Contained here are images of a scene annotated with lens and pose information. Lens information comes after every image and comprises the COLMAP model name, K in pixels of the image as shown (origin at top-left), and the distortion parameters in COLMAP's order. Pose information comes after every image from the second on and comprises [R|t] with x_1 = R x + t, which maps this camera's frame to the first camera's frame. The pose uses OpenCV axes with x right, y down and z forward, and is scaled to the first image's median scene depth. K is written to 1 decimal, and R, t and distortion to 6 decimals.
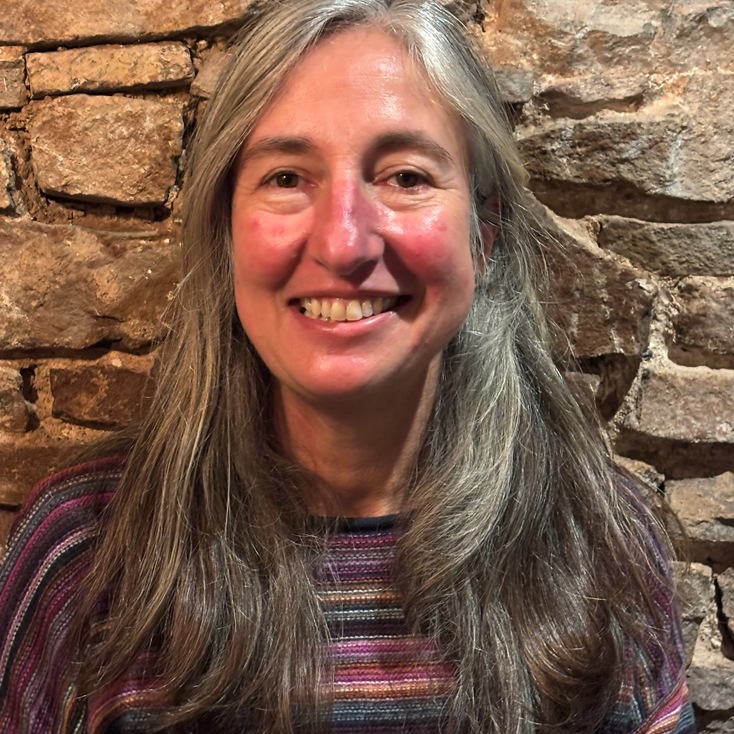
lens RADIAL K [[1750.5, 0, 361.8], [0, 1750.5, 368.7], [0, 0, 1]] dist [0.157551, 0.000000]
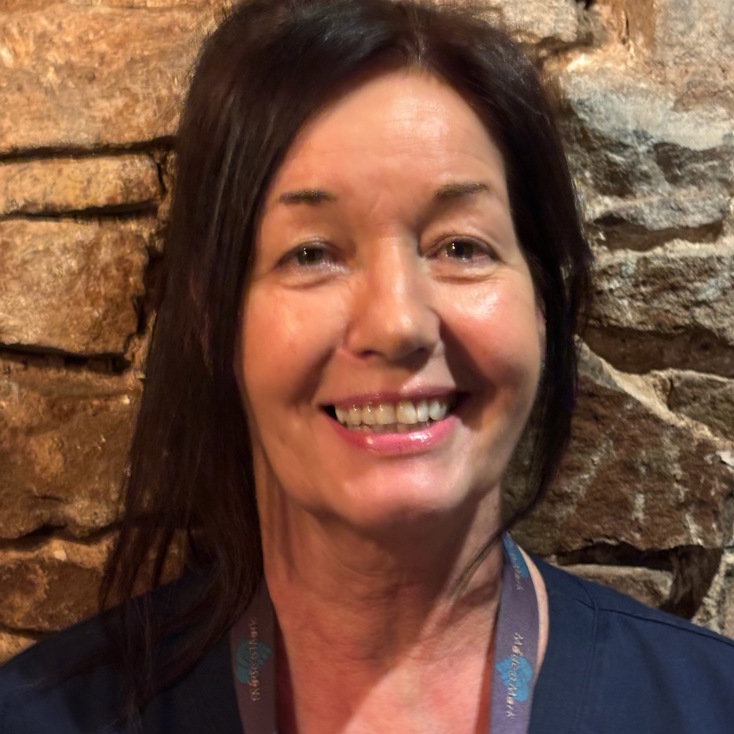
lens RADIAL K [[1833.4, 0, 379.4], [0, 1833.4, 373.9], [0, 0, 1]] dist [0.154152, 0.000000]
pose [[0.999967, 0.003523, -0.007269, 0.009763], [-0.003987, 0.997890, -0.064808, -0.031449], [0.007025, 0.064835, 0.997871, 0.167561]]
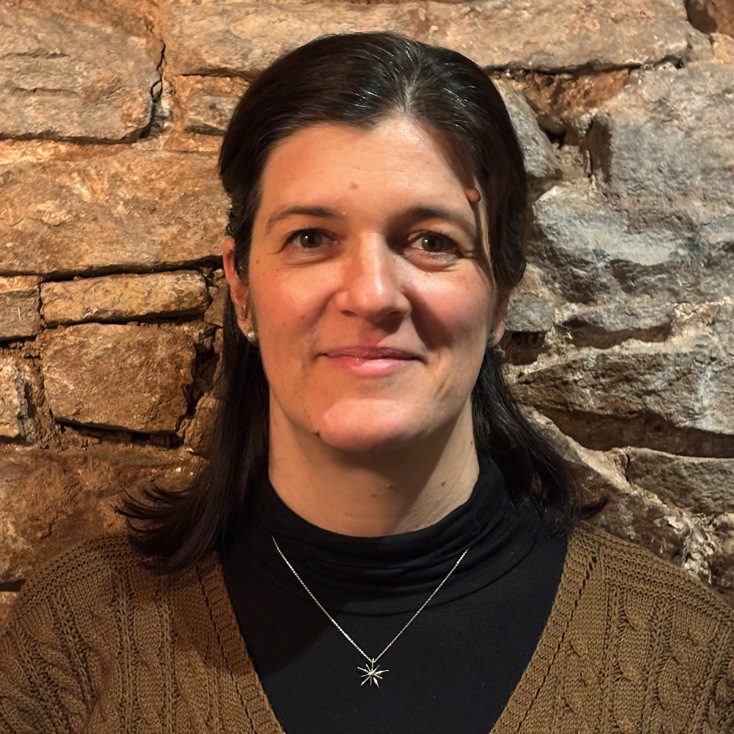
lens RADIAL K [[1750.5, 0, 366.8], [0, 1750.5, 362.7], [0, 0, 1]] dist [0.157551, 0.000000]
pose [[0.995600, 0.005718, -0.093529, 0.084533], [-0.015436, 0.994508, -0.103515, -0.032734], [0.092423, 0.104503, 0.990221, 0.036429]]
